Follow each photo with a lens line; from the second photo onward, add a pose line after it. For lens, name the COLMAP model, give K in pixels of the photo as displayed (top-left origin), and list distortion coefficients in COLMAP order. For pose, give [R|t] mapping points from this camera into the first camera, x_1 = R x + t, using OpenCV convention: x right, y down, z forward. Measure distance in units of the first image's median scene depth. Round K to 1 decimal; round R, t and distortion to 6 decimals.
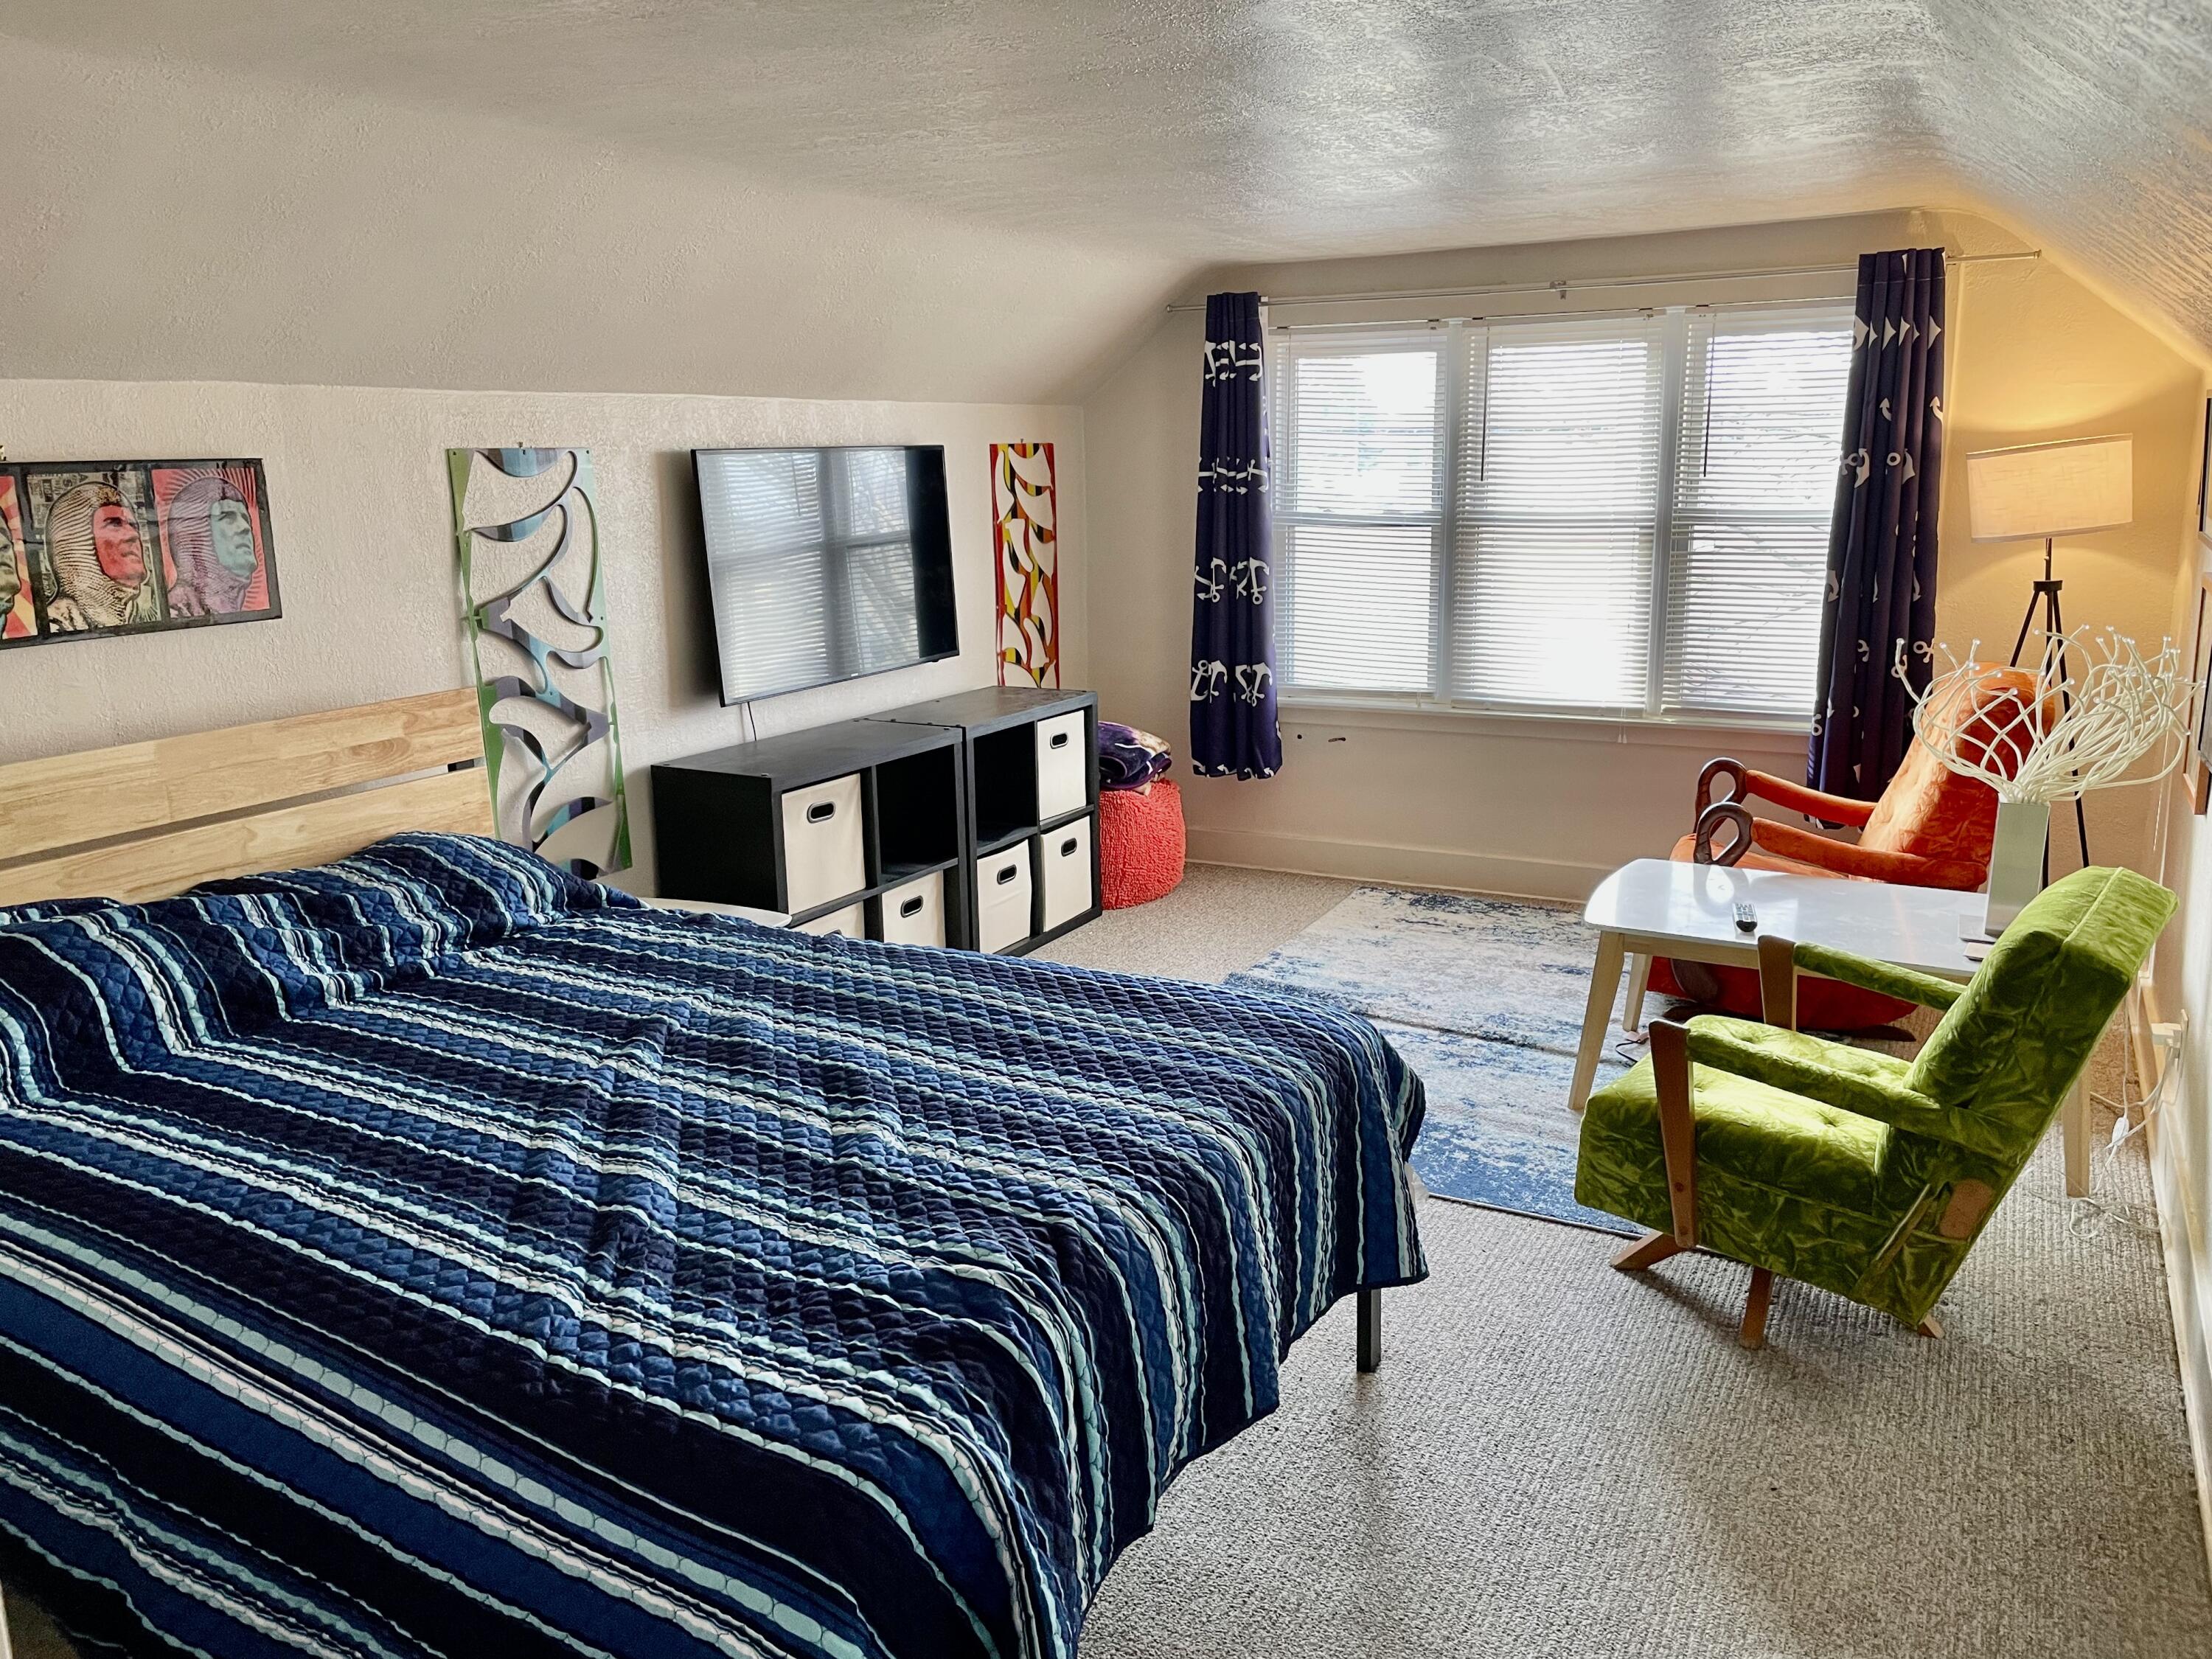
lens RADIAL K [[1690.2, 0, 1113.2], [0, 1690.2, 817.7], [0, 0, 1]] dist [0.103855, -0.153860]
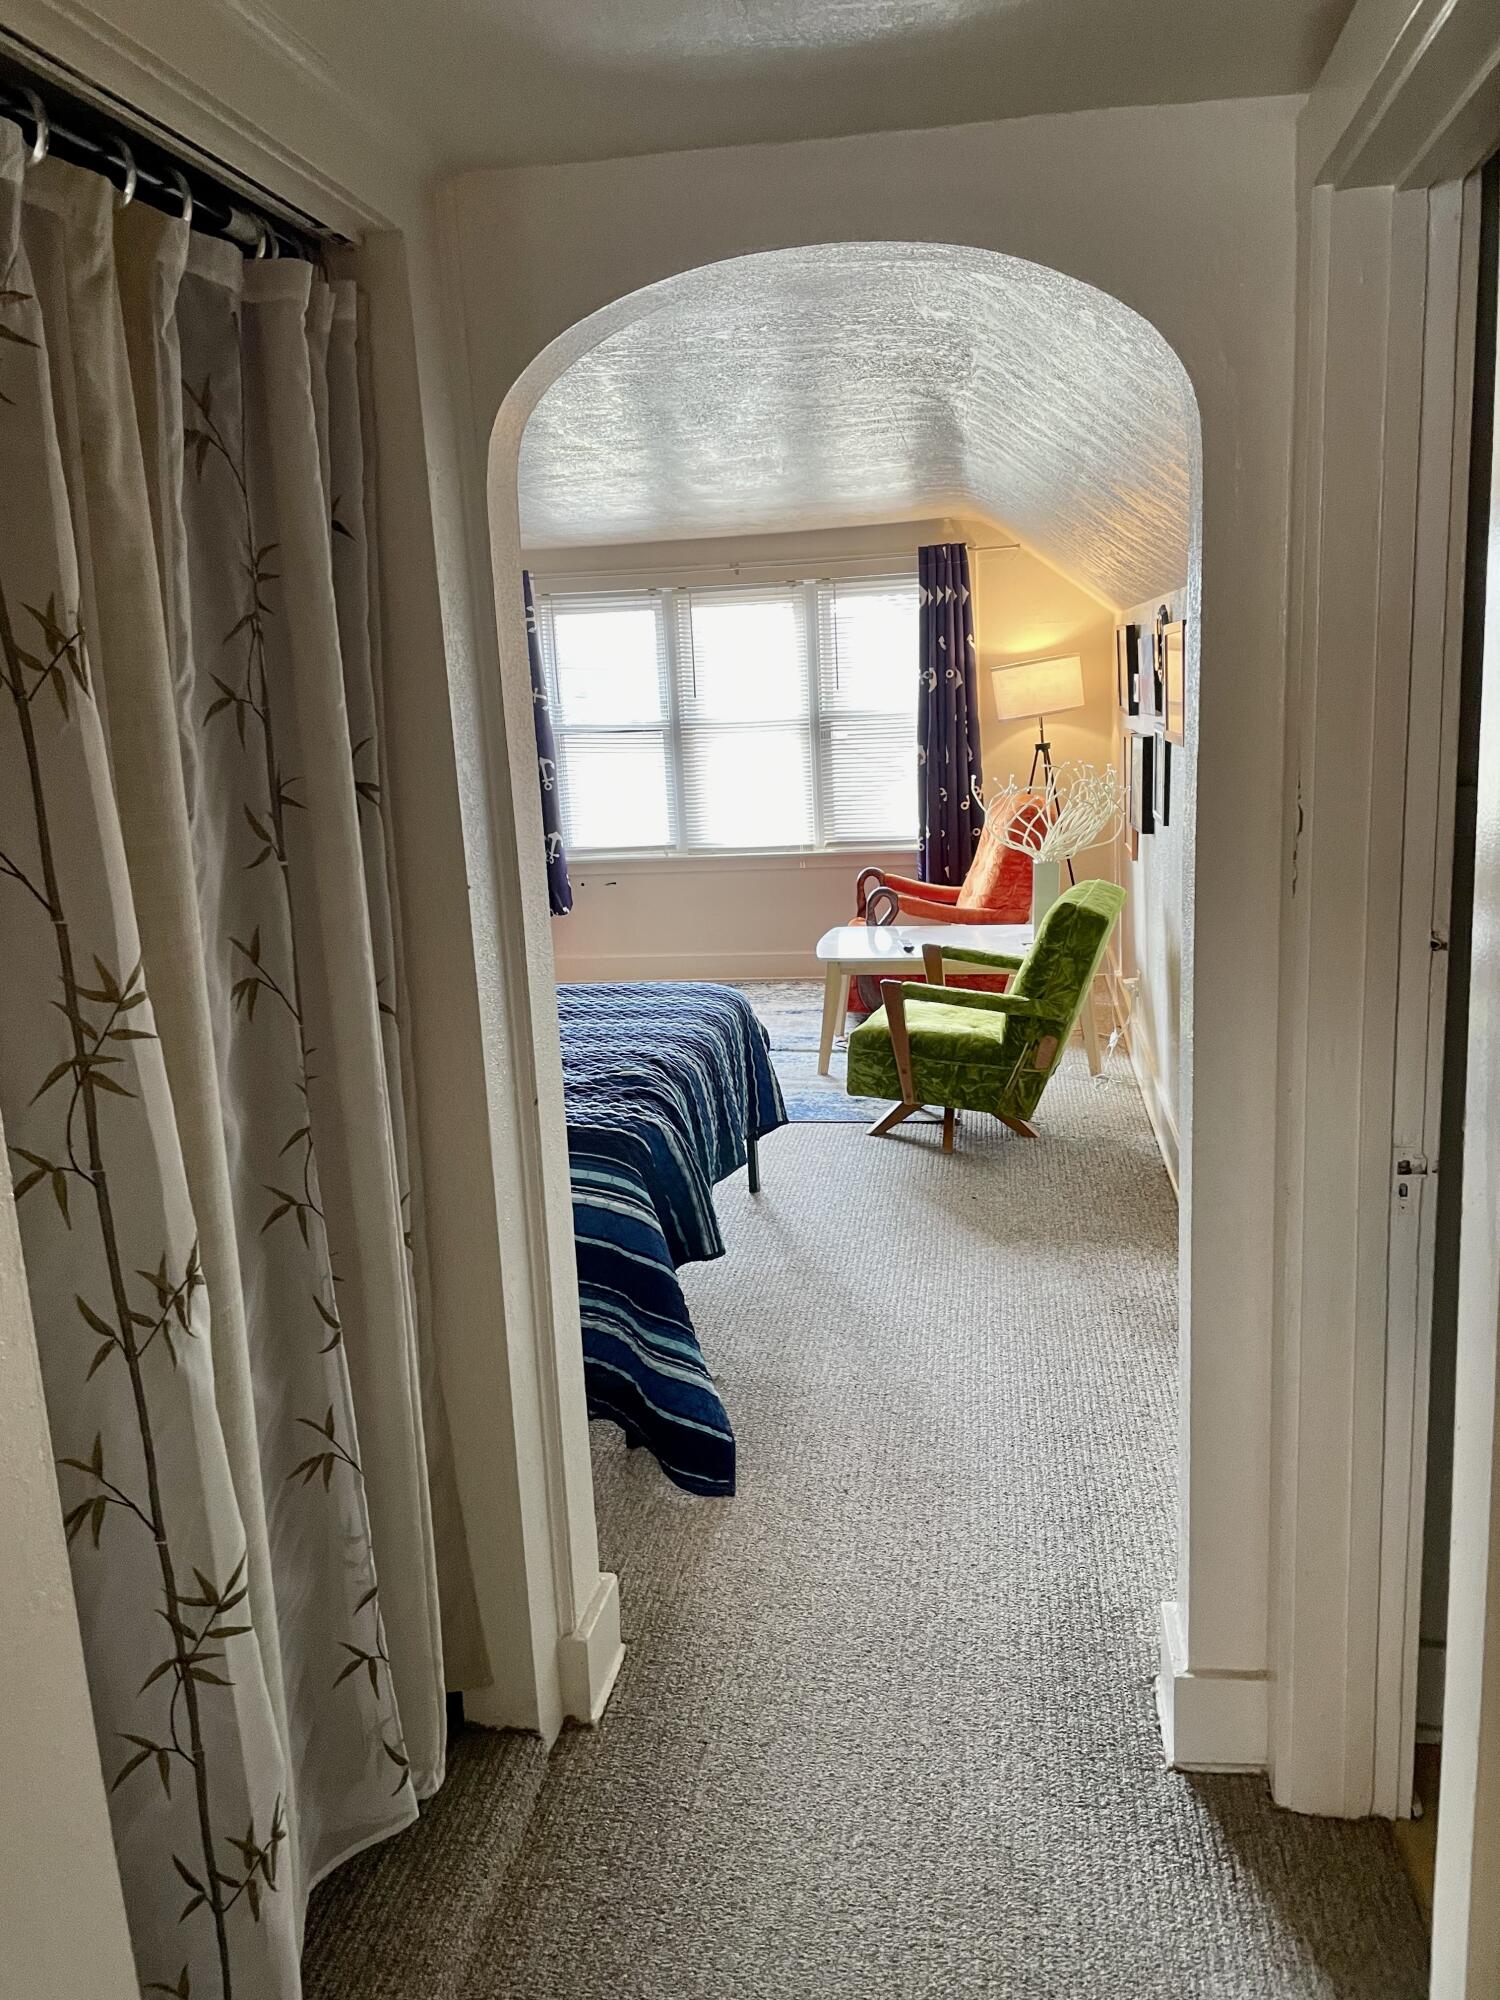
lens RADIAL K [[1528.2, 0, 749.7], [0, 1528.2, 988.5], [0, 0, 1]] dist [0.103855, -0.153860]
pose [[0.948039, -0.095782, 0.303393, -0.233532], [0.101831, 0.994793, -0.004143, 0.088937], [-0.301416, 0.034822, 0.952857, -0.379348]]
